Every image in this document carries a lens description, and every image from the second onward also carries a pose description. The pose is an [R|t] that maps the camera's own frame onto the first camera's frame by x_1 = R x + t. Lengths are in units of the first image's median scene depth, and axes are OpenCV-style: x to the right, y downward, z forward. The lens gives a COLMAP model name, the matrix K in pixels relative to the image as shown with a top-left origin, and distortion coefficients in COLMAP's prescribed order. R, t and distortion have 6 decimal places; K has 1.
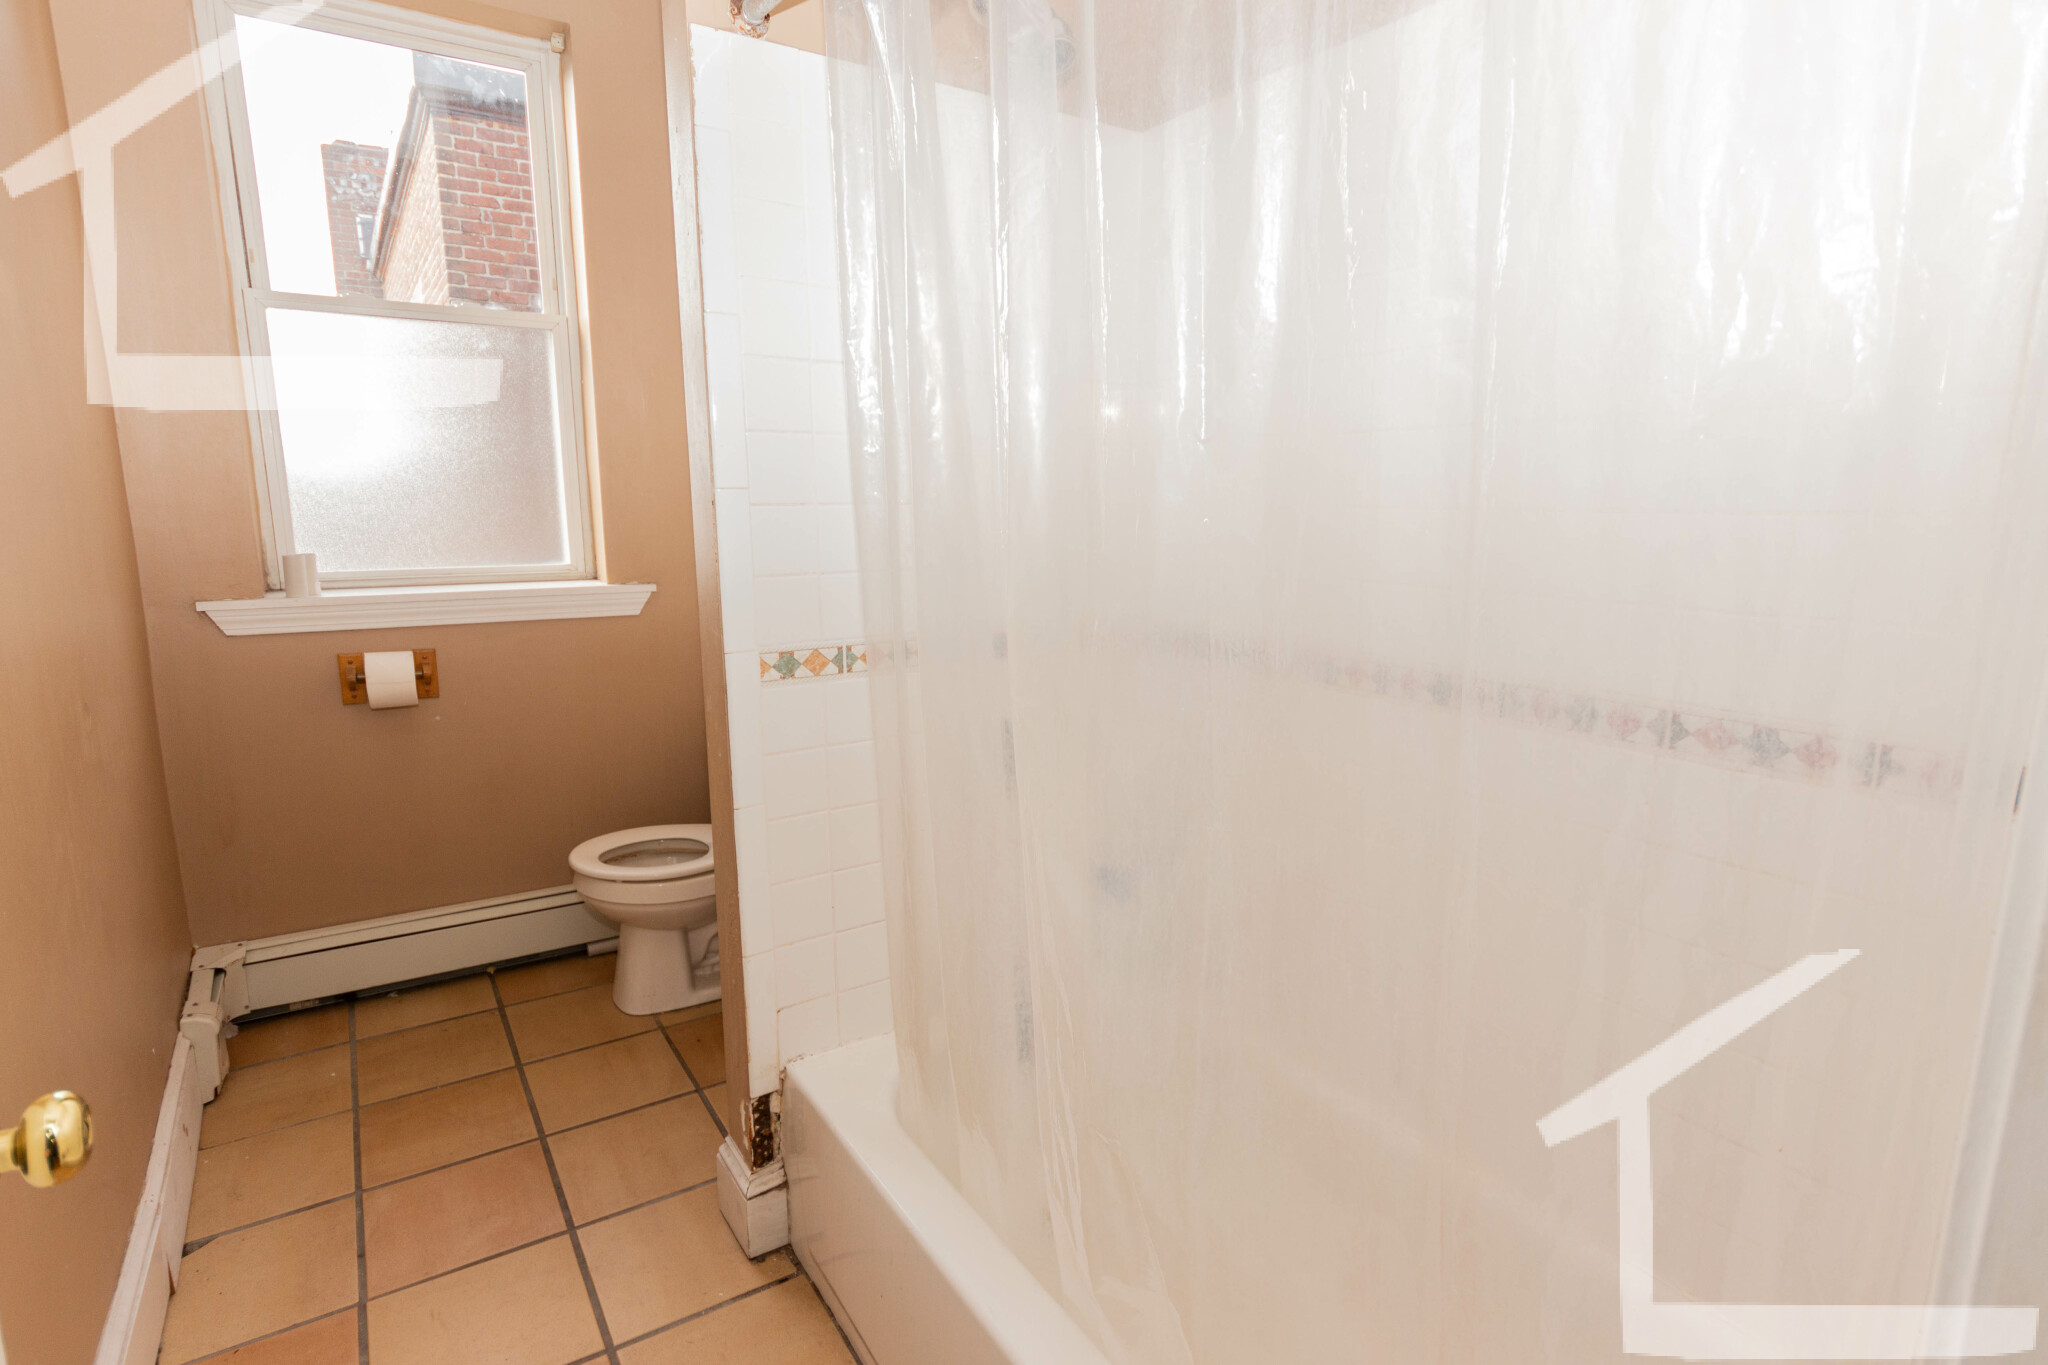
lens RADIAL K [[1044.5, 0, 1024.8], [0, 1044.5, 683.9], [0, 0, 1]] dist [-0.001445, -0.001026]
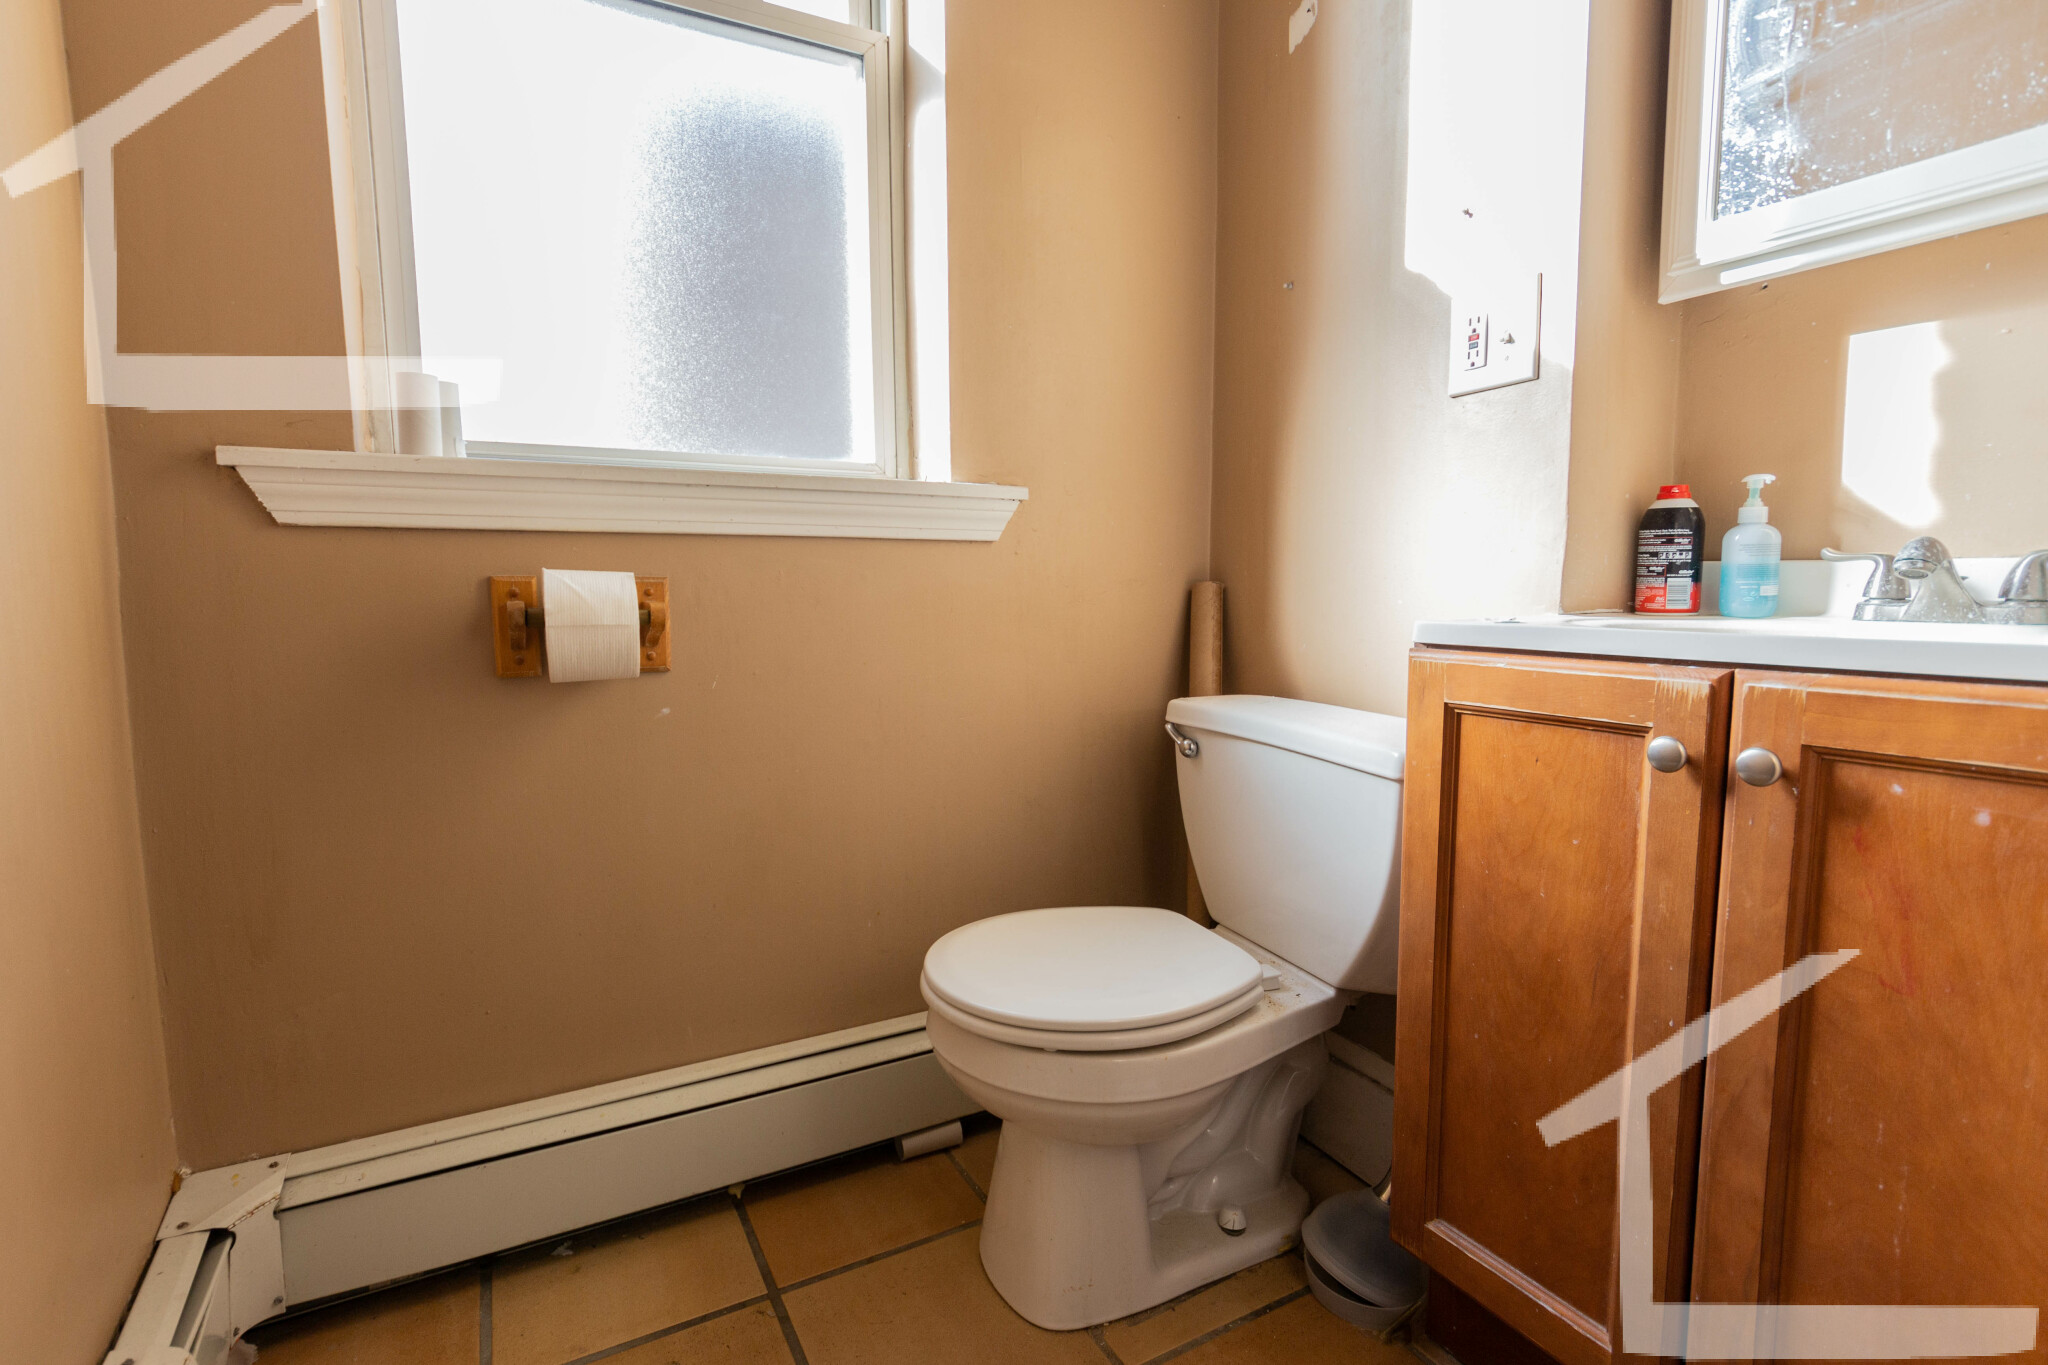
lens RADIAL K [[995.9, 0, 1026.4], [0, 995.9, 680.2], [0, 0, 1]] dist [0.000230, 0.000533]
pose [[0.996880, -0.003573, -0.078856, -0.359636], [-0.002480, 0.997065, -0.076525, 0.058333], [0.078898, 0.076482, 0.993944, 0.540357]]
